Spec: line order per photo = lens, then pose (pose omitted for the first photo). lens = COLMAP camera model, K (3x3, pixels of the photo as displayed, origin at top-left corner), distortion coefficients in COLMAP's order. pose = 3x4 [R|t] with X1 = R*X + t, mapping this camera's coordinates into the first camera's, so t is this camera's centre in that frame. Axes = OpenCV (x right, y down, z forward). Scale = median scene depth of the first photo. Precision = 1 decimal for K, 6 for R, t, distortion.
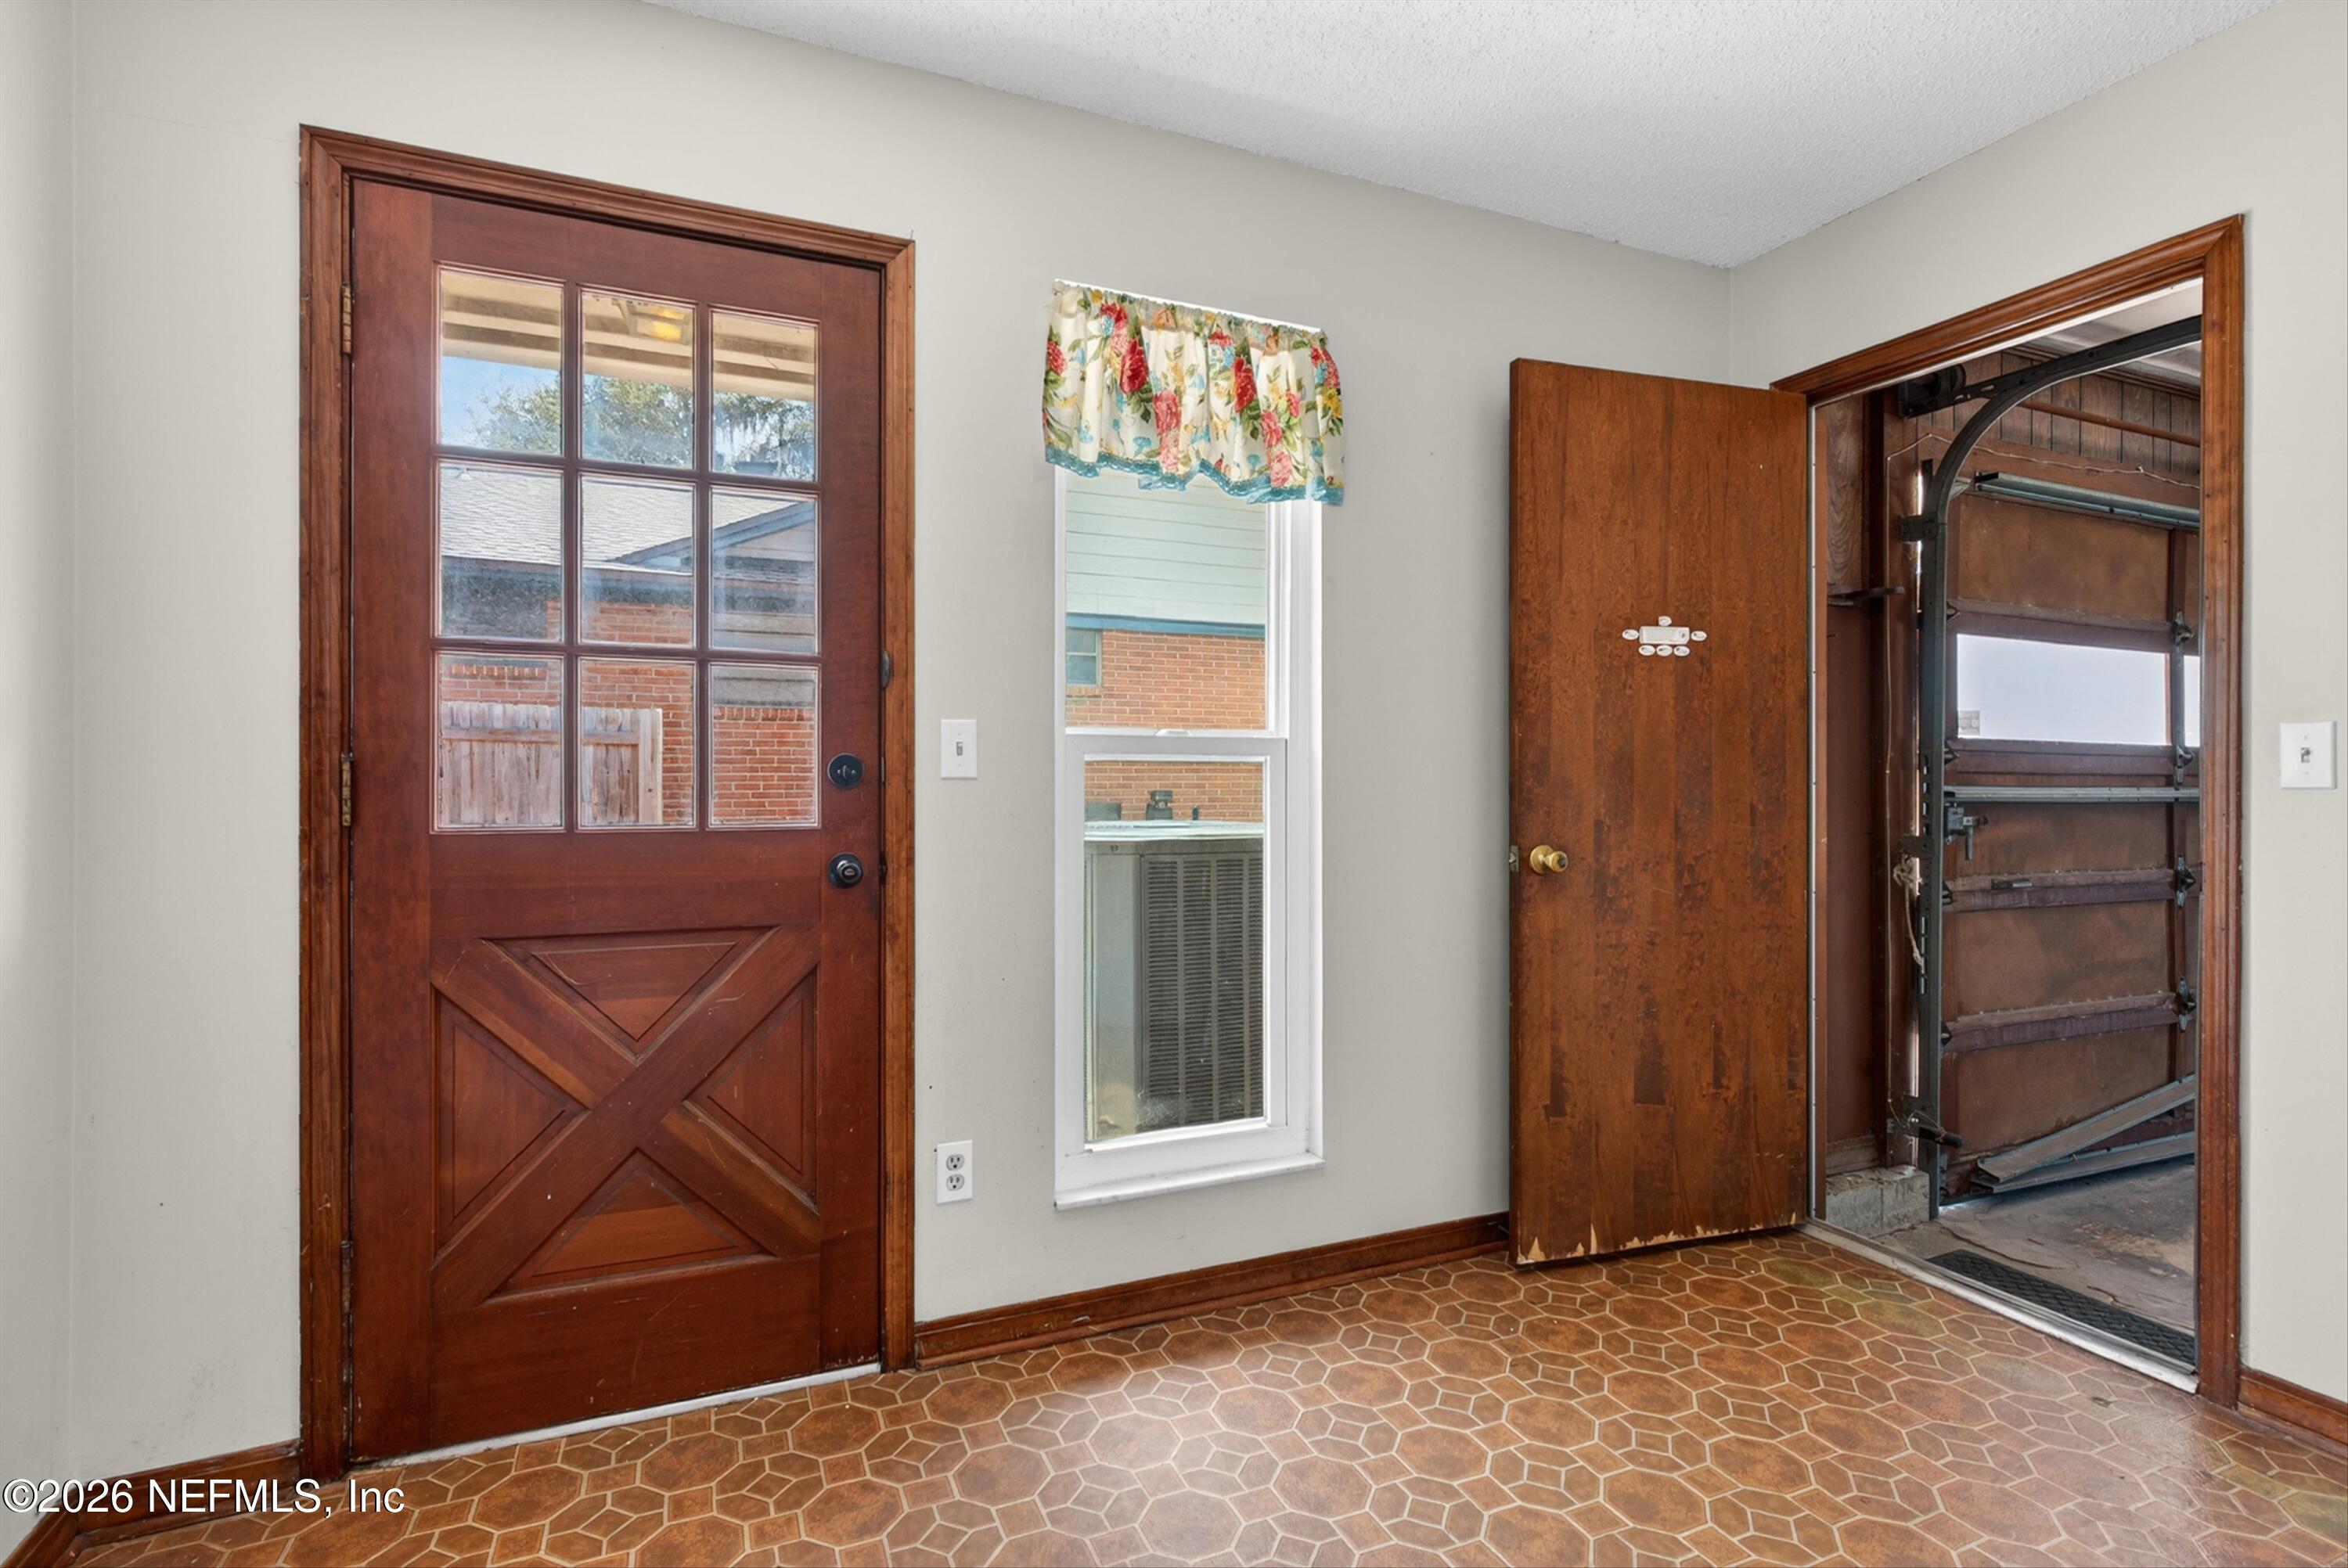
lens RADIAL K [[1118.3, 0, 1176.5], [0, 1118.3, 770.4], [0, 0, 1]] dist [-0.005874, 0.002113]
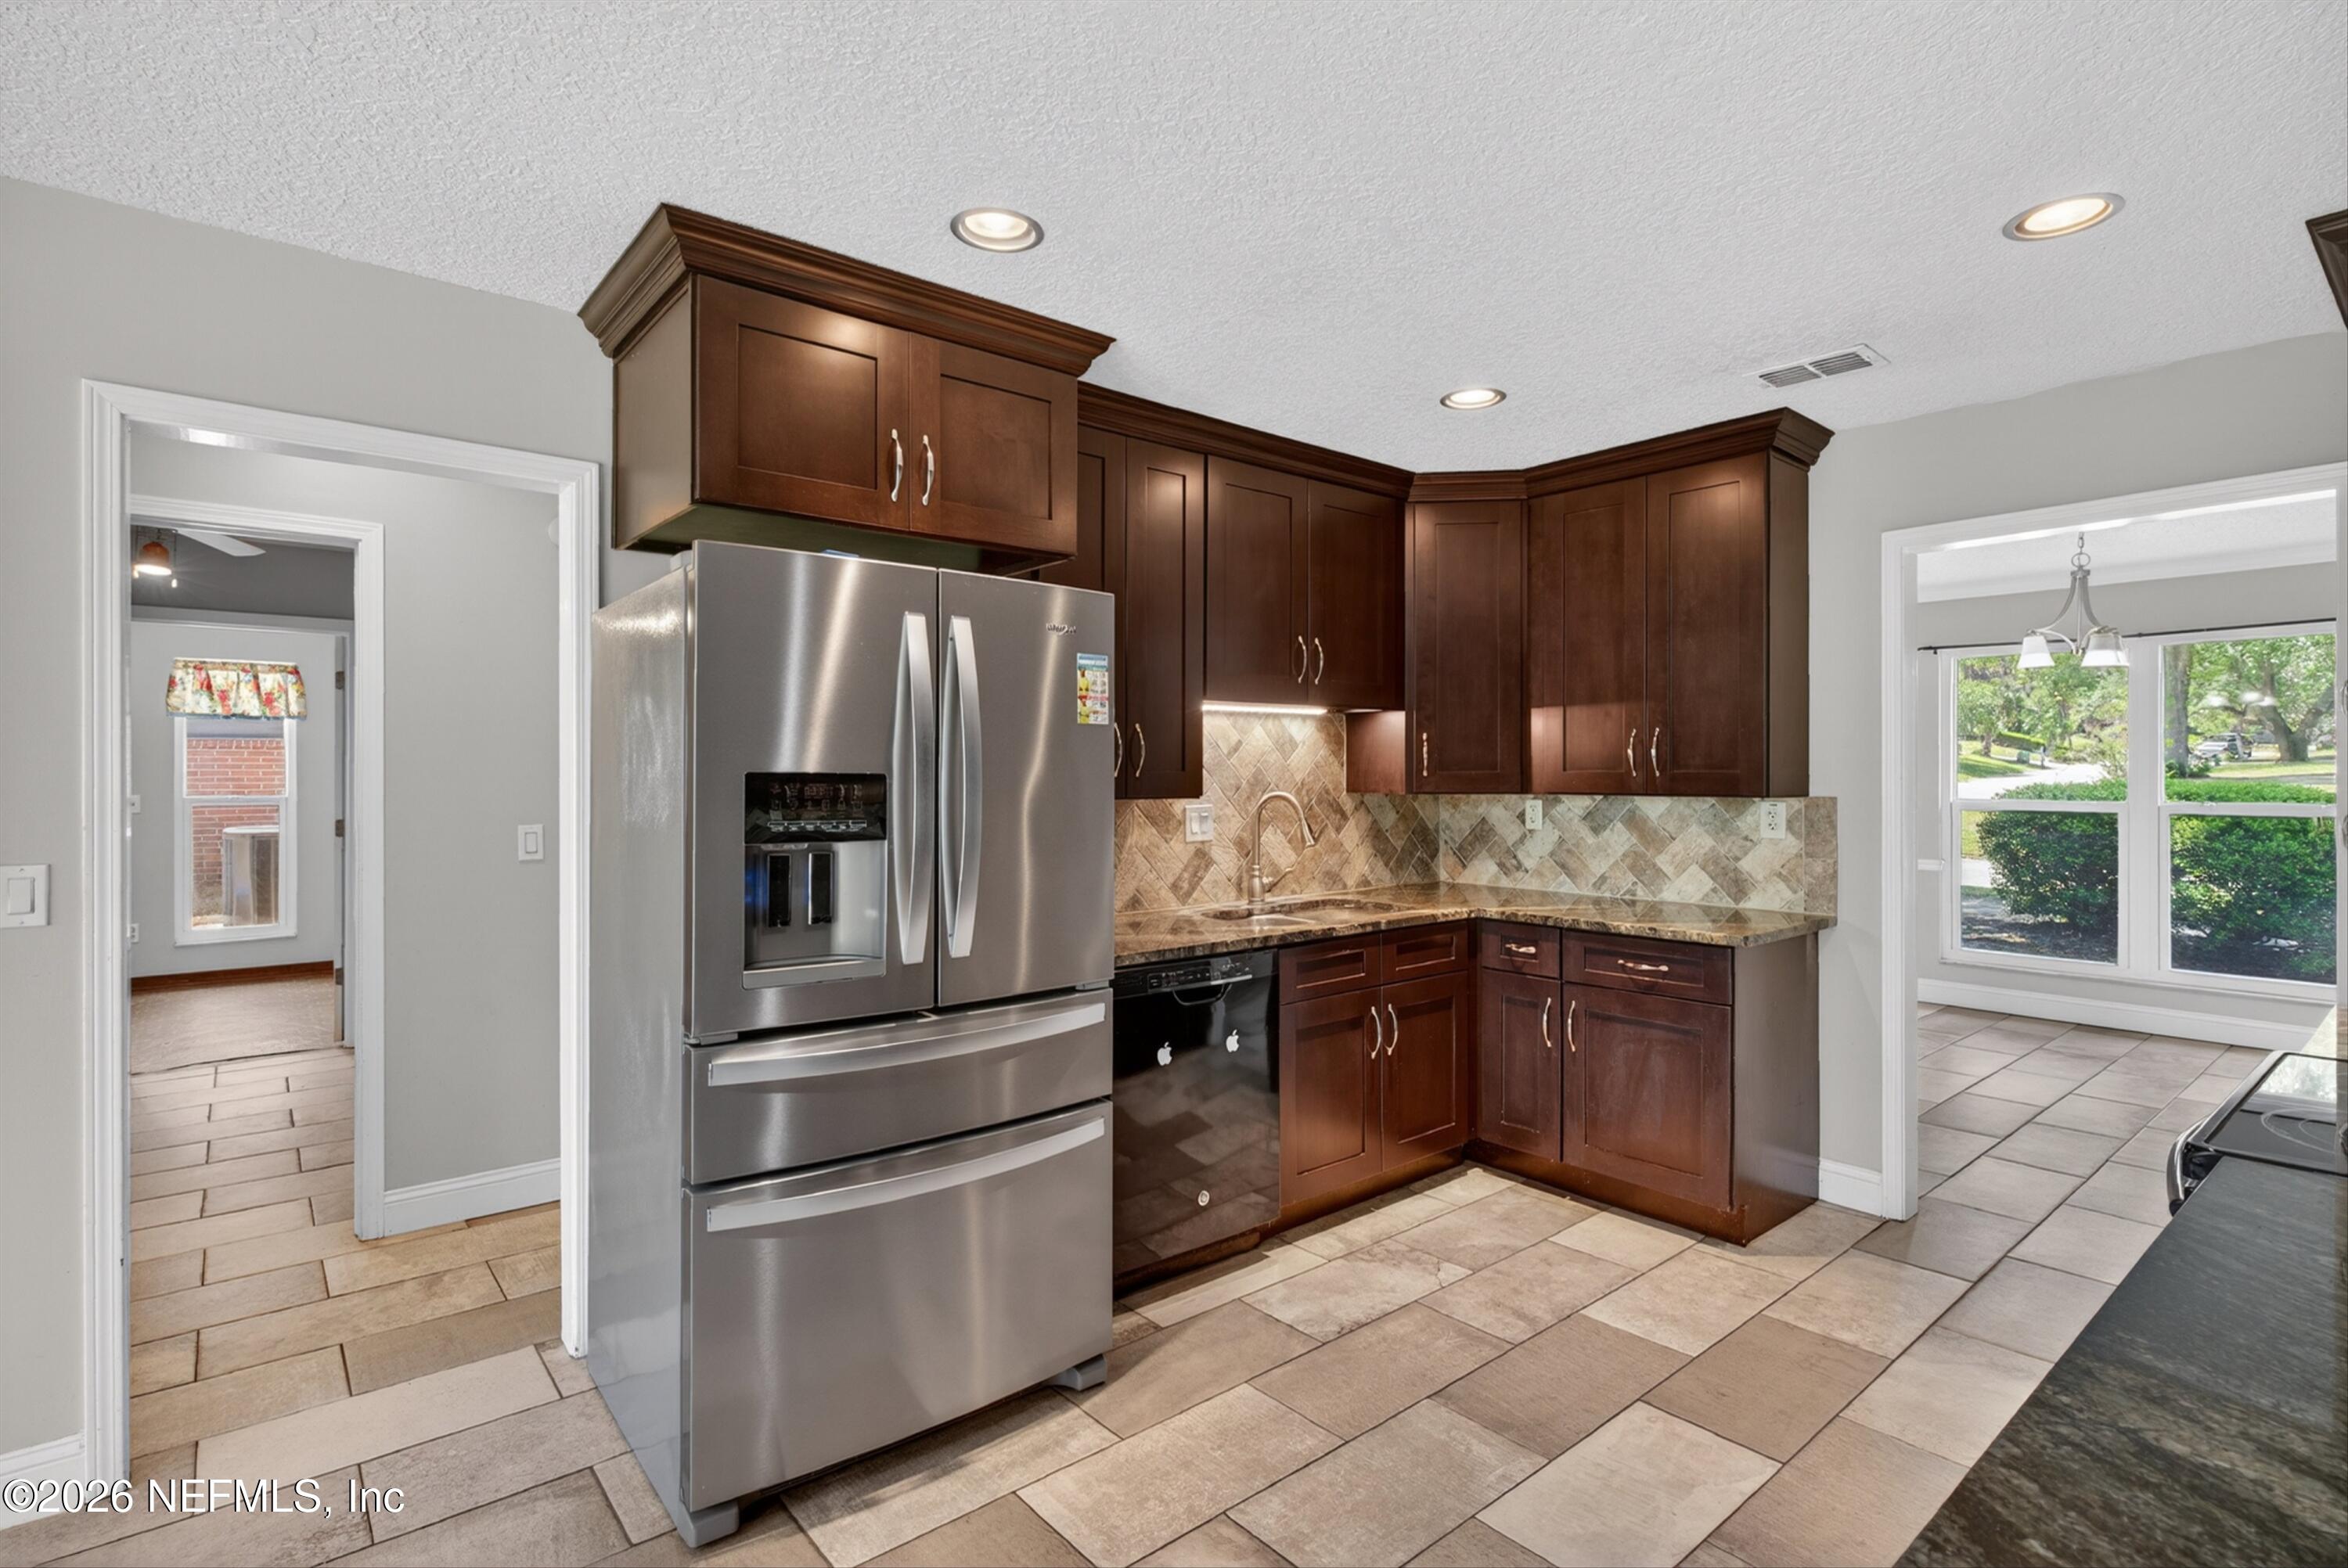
lens RADIAL K [[1118.3, 0, 1160.0], [0, 1118.3, 766.3], [0, 0, 1]] dist [-0.005874, 0.002113]
pose [[0.959915, -0.006437, 0.280217, 1.614339], [0.007894, 0.999961, -0.004071, -0.085184], [-0.280180, 0.006120, 0.959928, -2.708710]]
